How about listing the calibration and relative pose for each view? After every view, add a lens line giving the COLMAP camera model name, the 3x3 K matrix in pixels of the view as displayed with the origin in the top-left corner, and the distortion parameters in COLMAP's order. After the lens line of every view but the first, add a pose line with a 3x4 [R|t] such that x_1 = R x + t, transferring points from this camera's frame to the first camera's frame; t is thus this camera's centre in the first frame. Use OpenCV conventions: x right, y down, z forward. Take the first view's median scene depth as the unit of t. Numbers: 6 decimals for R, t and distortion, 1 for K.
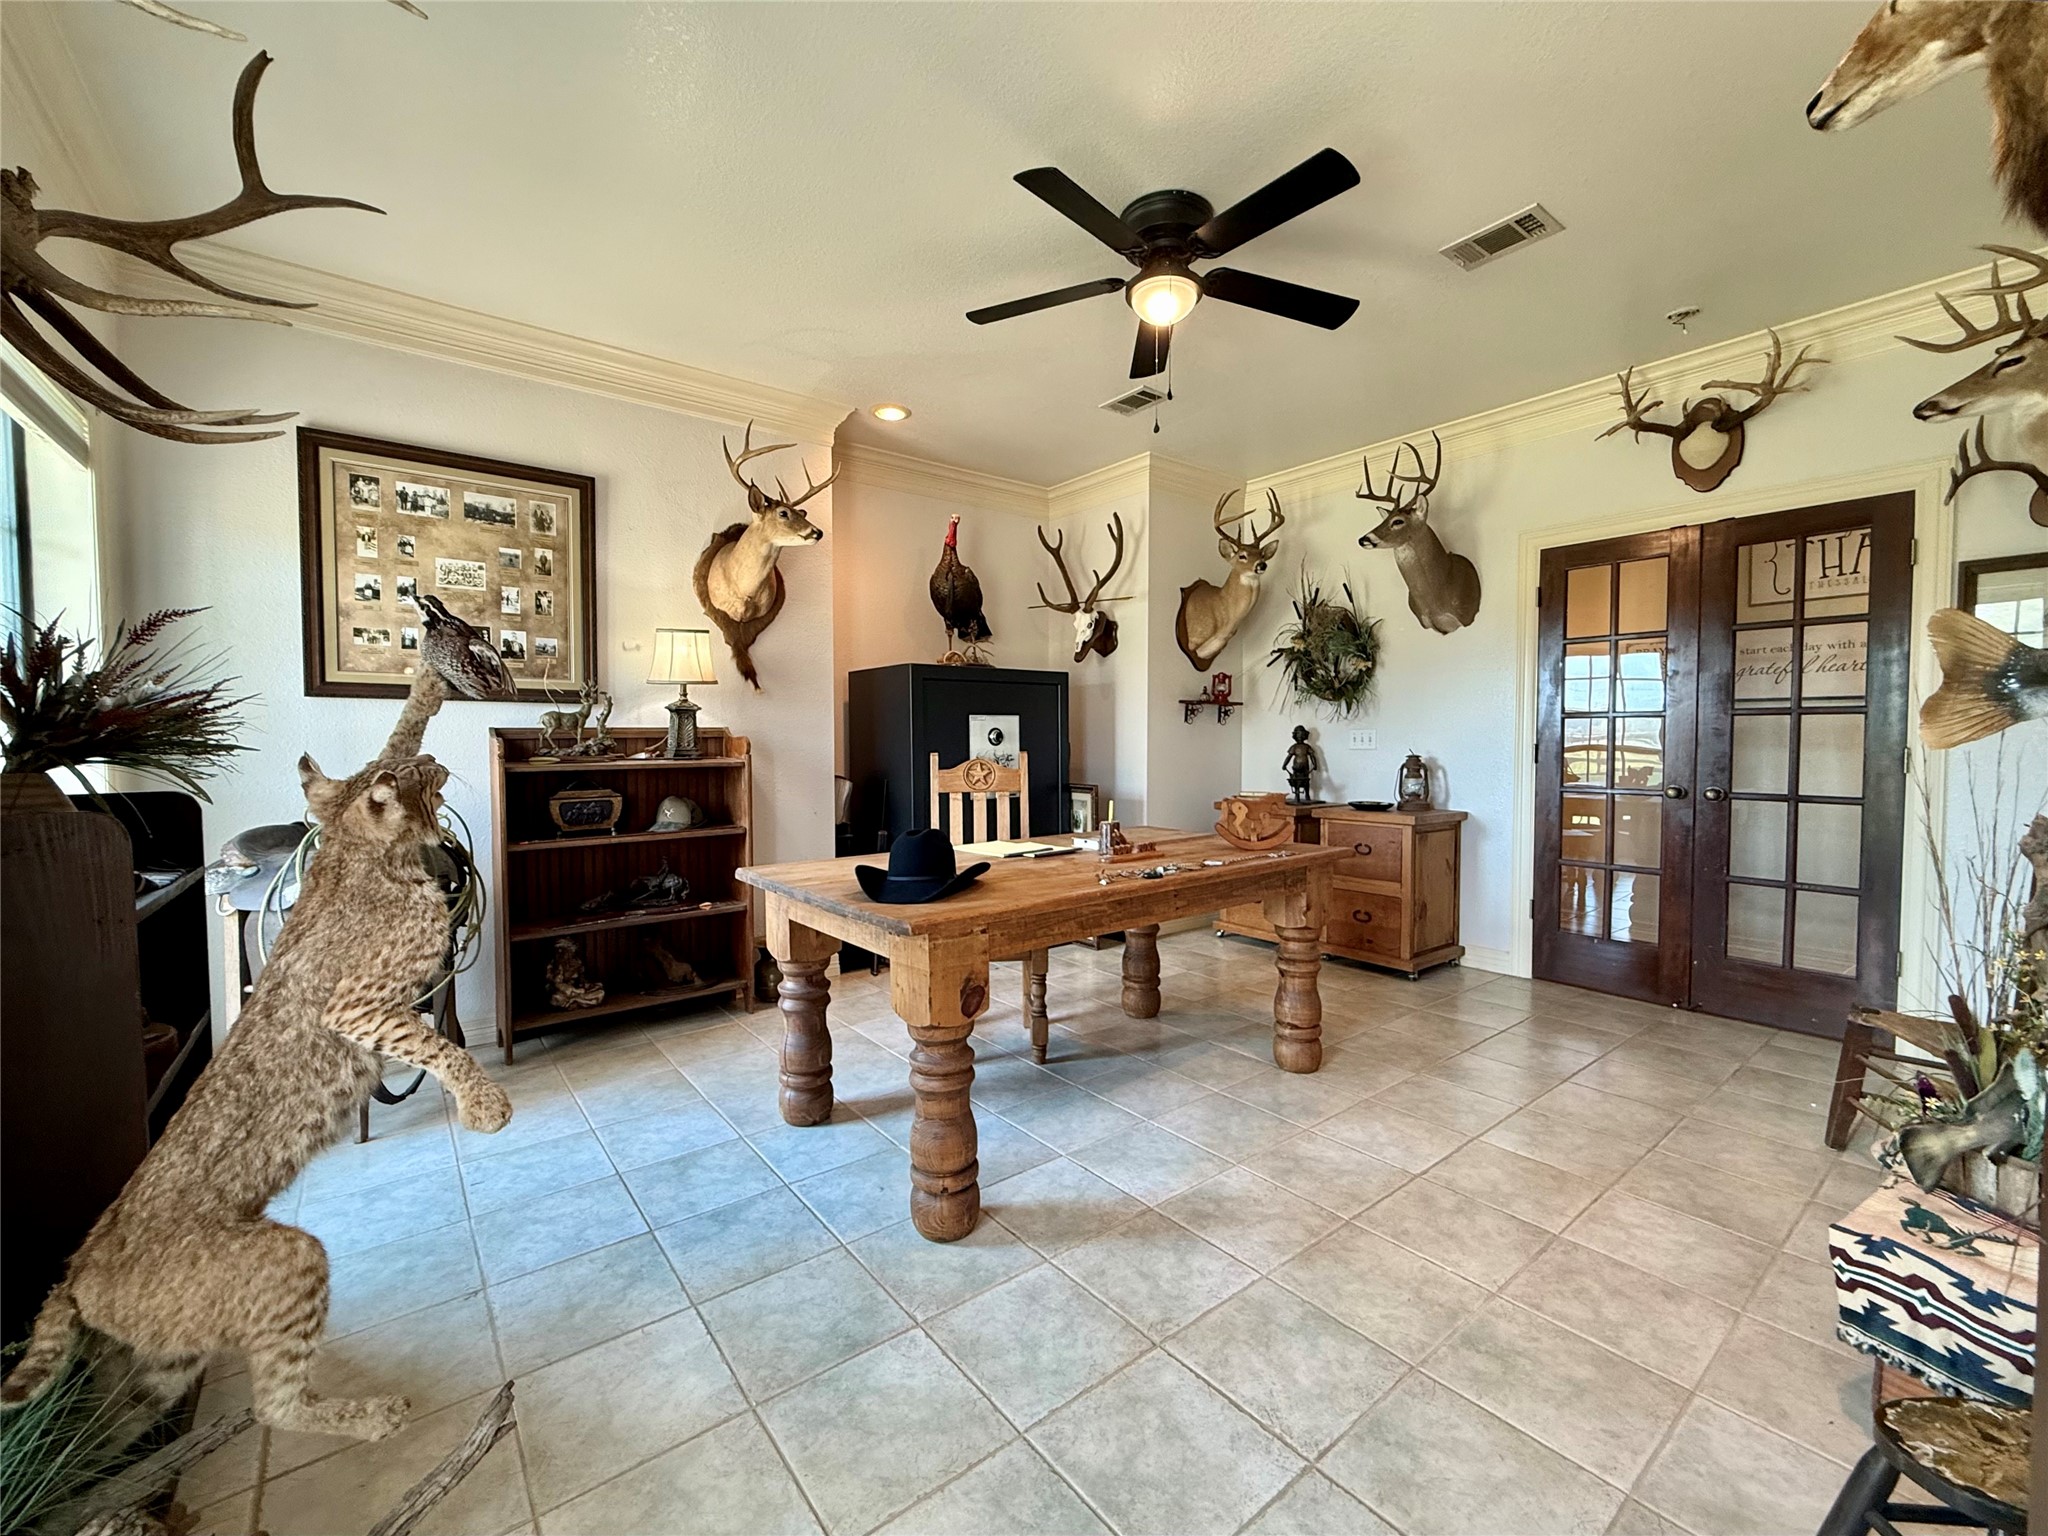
lens RADIAL K [[817.1, 0, 1022.2], [0, 817.1, 768.8], [0, 0, 1]] dist [0.000090, 0.000178]
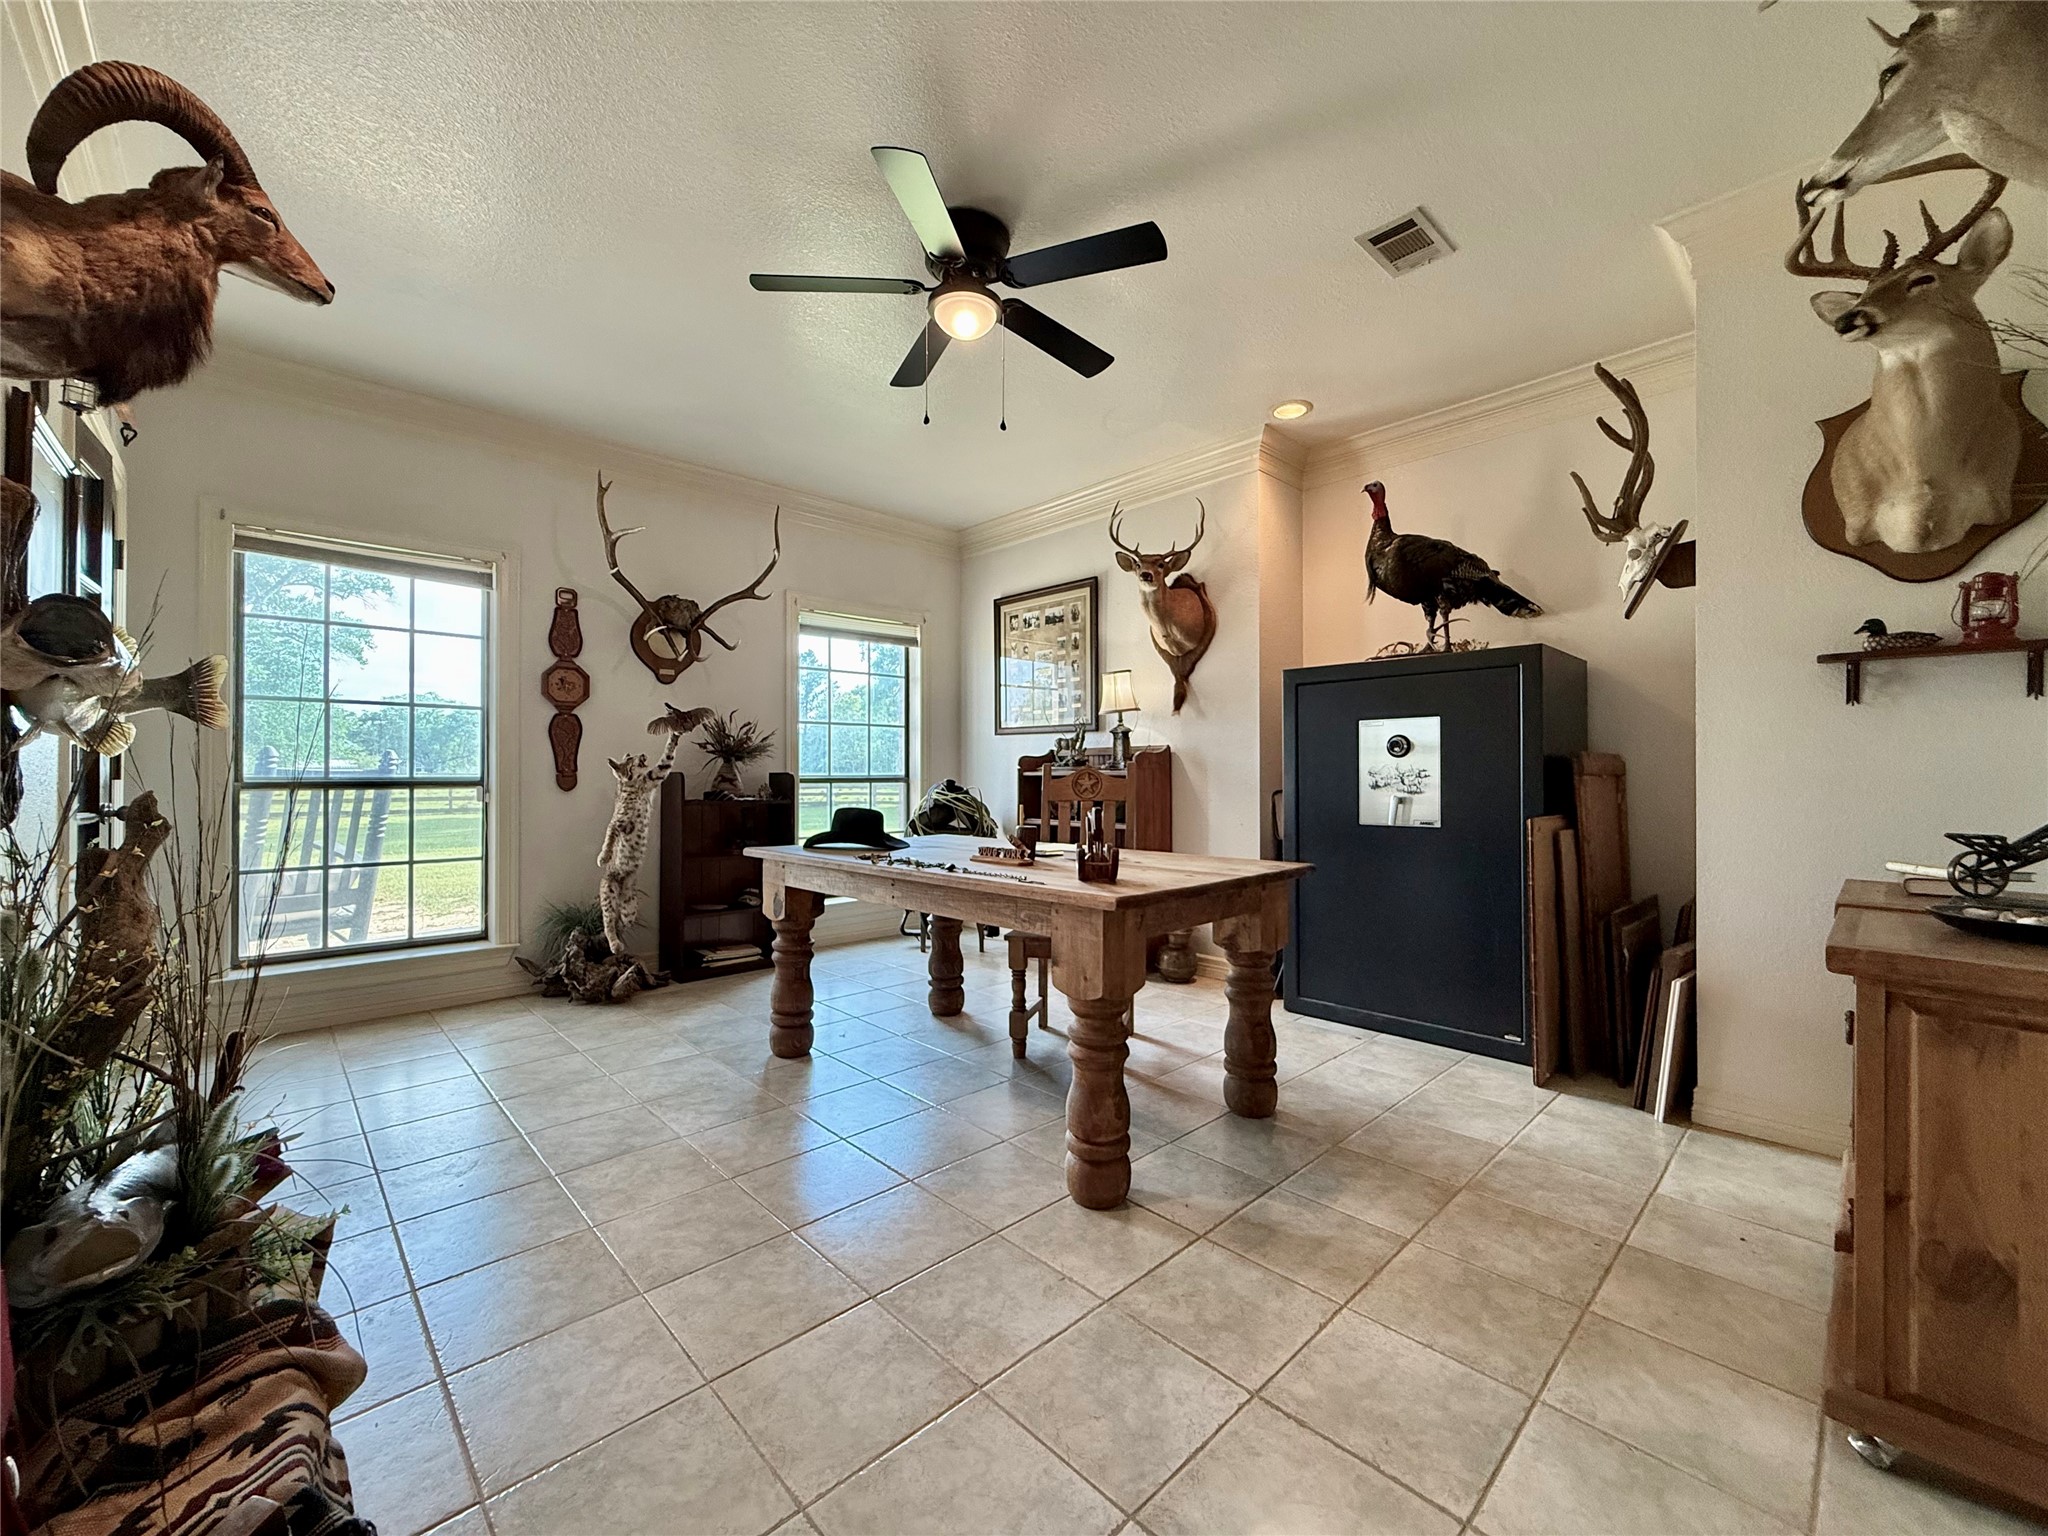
lens RADIAL K [[817.1, 0, 1046.1], [0, 817.1, 760.9], [0, 0, 1]] dist [0.000090, 0.000178]
pose [[0.121018, -0.011236, -0.992587, 1.018979], [-0.039538, 0.999088, -0.016130, 0.000400], [0.991863, 0.041197, 0.120464, 0.838837]]
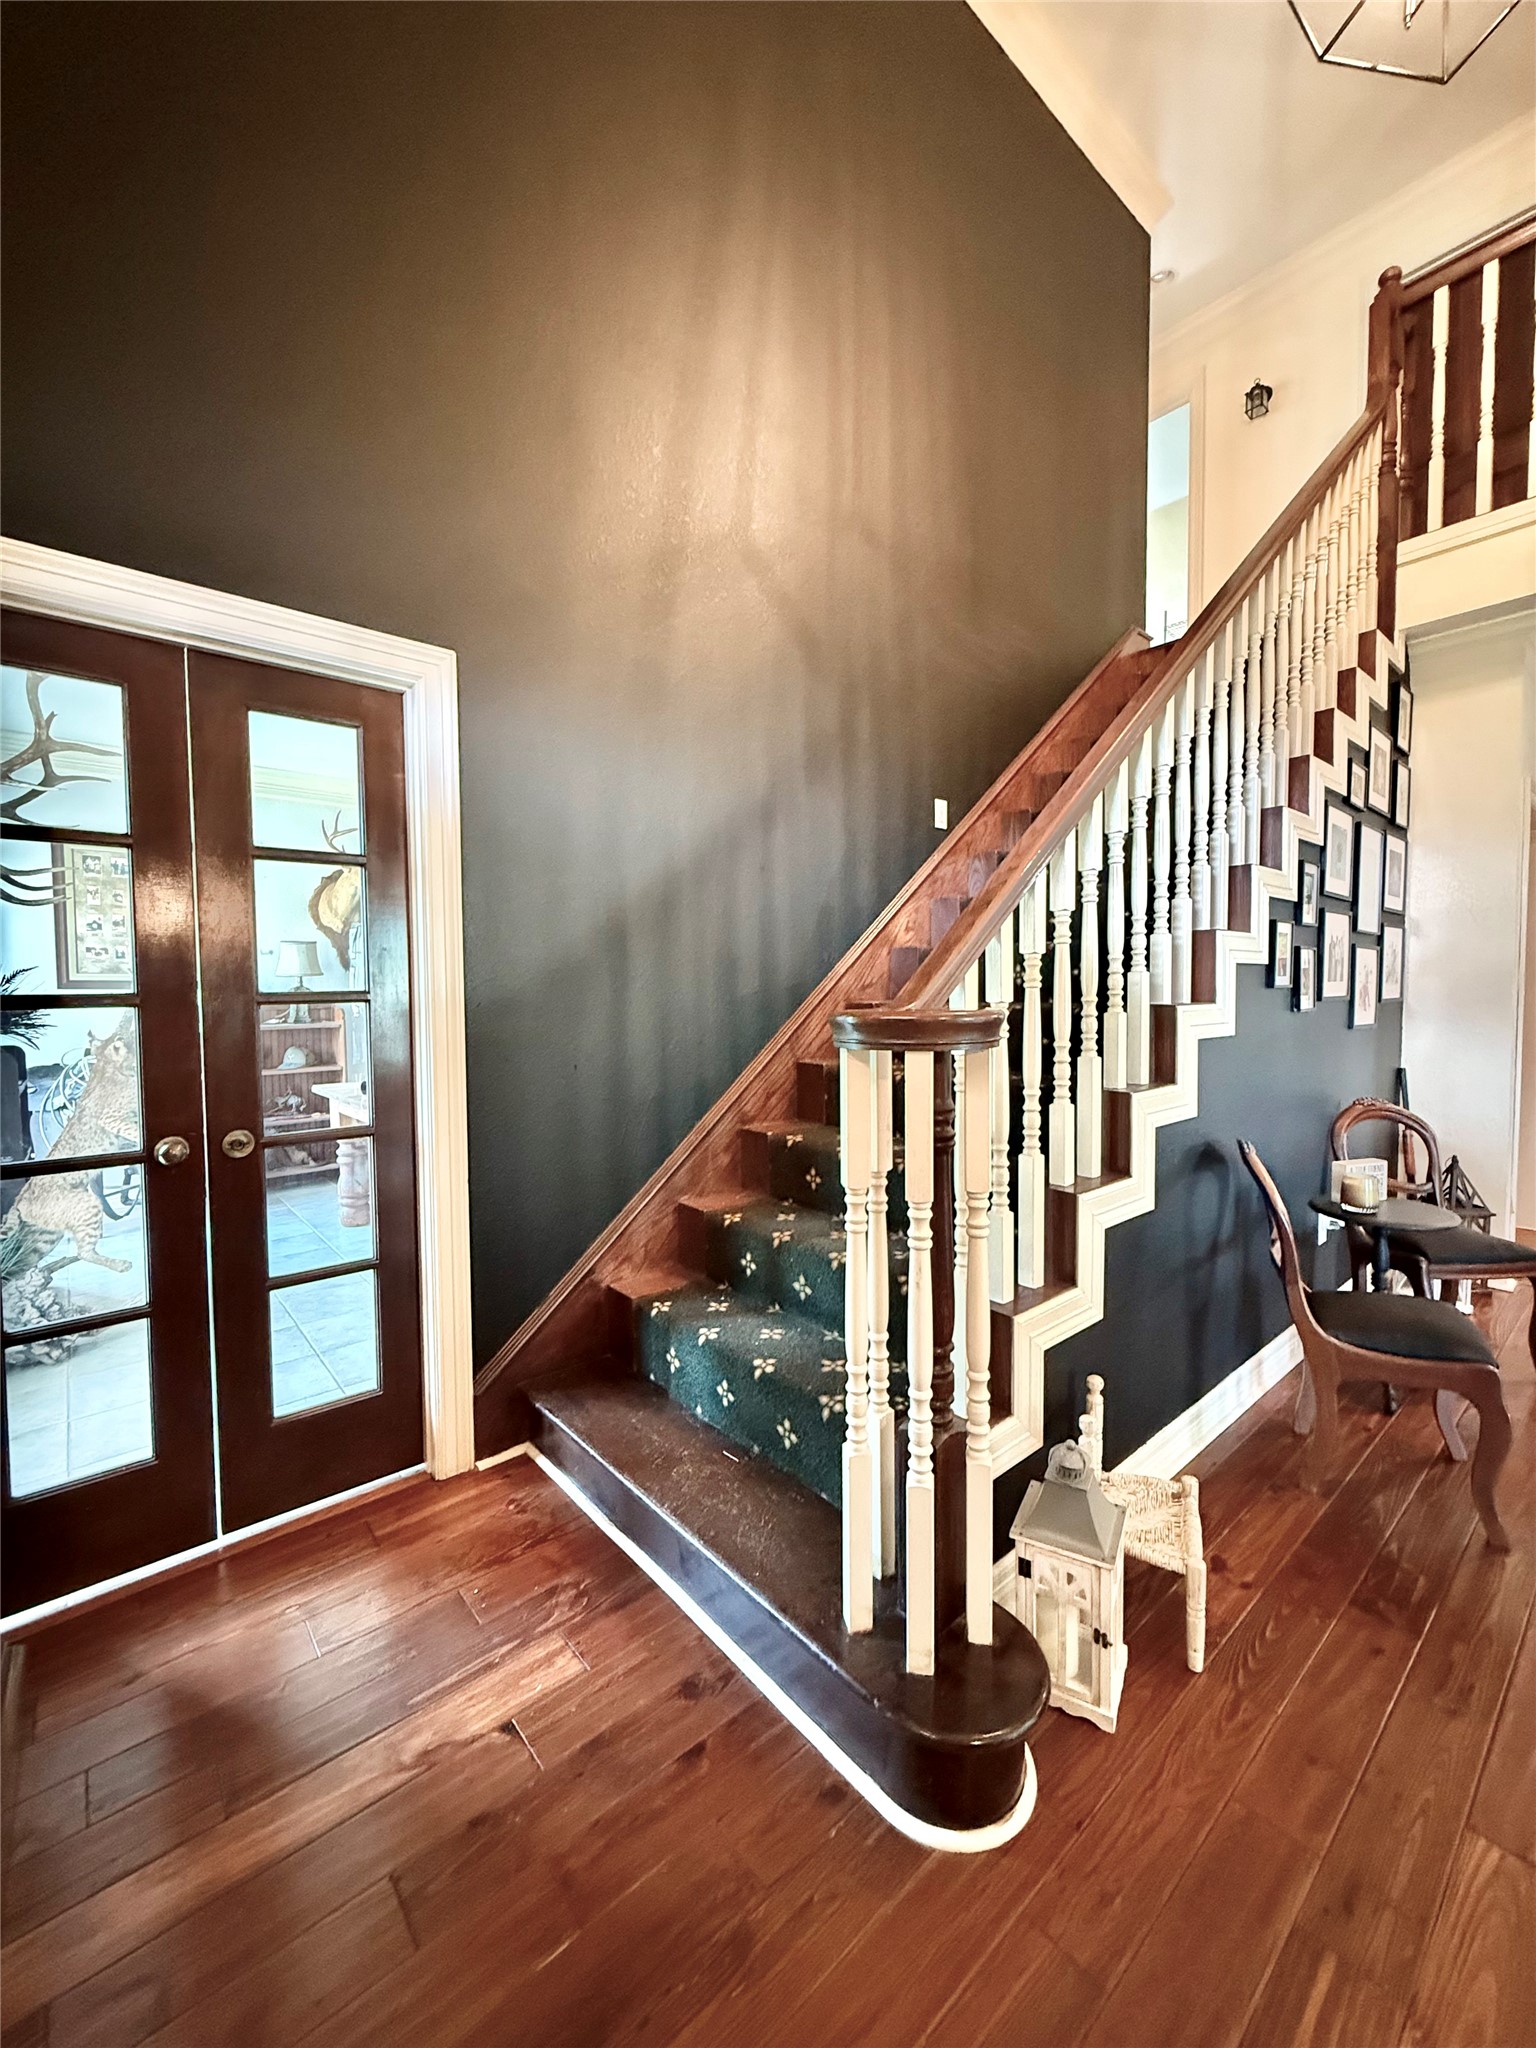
lens RADIAL K [[817.1, 0, 786.8], [0, 817.1, 1024.7], [0, 0, 1]] dist [0.000090, 0.000178]
pose [[0.998811, -0.009099, 0.047904, 0.518695], [0.008732, 0.999931, 0.007867, -0.014421], [-0.047972, -0.007439, 0.998821, -0.720610]]
